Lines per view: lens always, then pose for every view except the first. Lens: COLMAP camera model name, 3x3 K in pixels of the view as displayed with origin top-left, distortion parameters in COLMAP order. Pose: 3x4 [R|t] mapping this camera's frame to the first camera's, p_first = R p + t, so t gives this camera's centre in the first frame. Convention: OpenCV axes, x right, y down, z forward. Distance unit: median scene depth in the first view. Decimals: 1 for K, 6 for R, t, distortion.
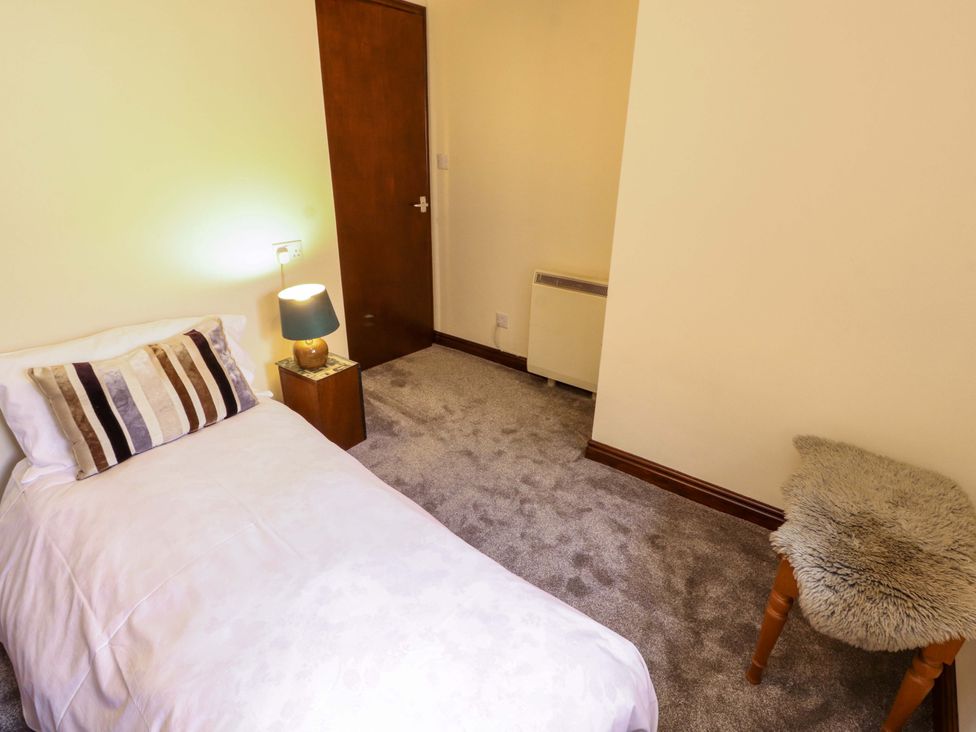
lens RADIAL K [[508.2, 0, 488.9], [0, 508.2, 364.4], [0, 0, 1]] dist [0.001563, -0.011910]
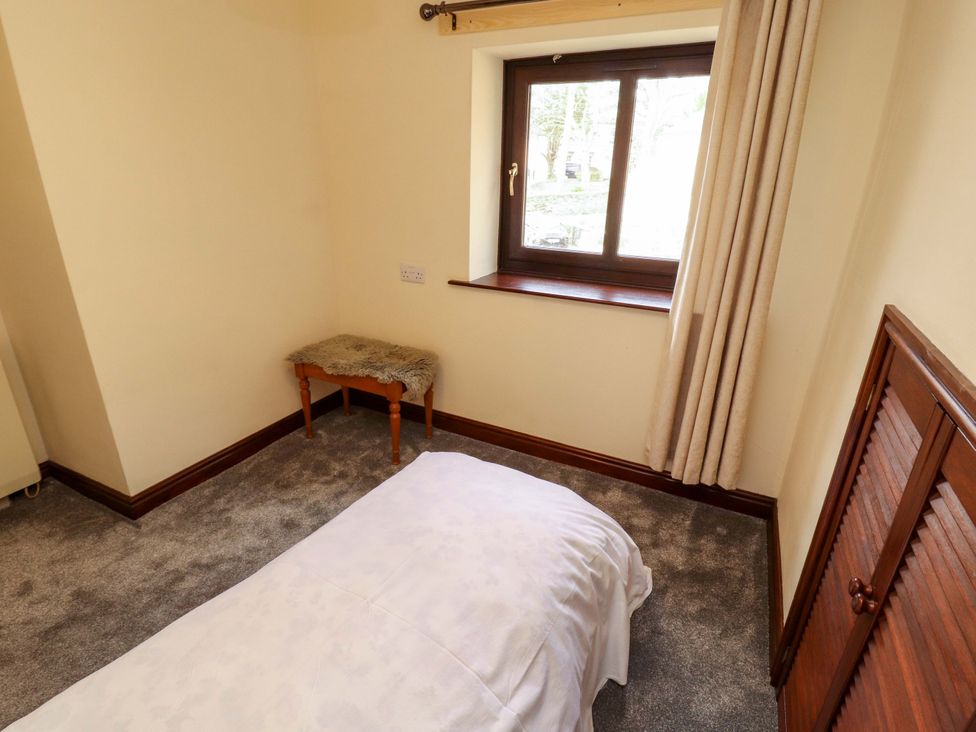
lens RADIAL K [[508.2, 0, 488.9], [0, 508.2, 364.4], [0, 0, 1]] dist [0.001563, -0.011910]
pose [[-0.180911, -0.380142, 0.907063, -0.880159], [0.376639, 0.825193, 0.420950, -0.254738], [-0.908523, 0.417789, -0.006110, 0.489544]]
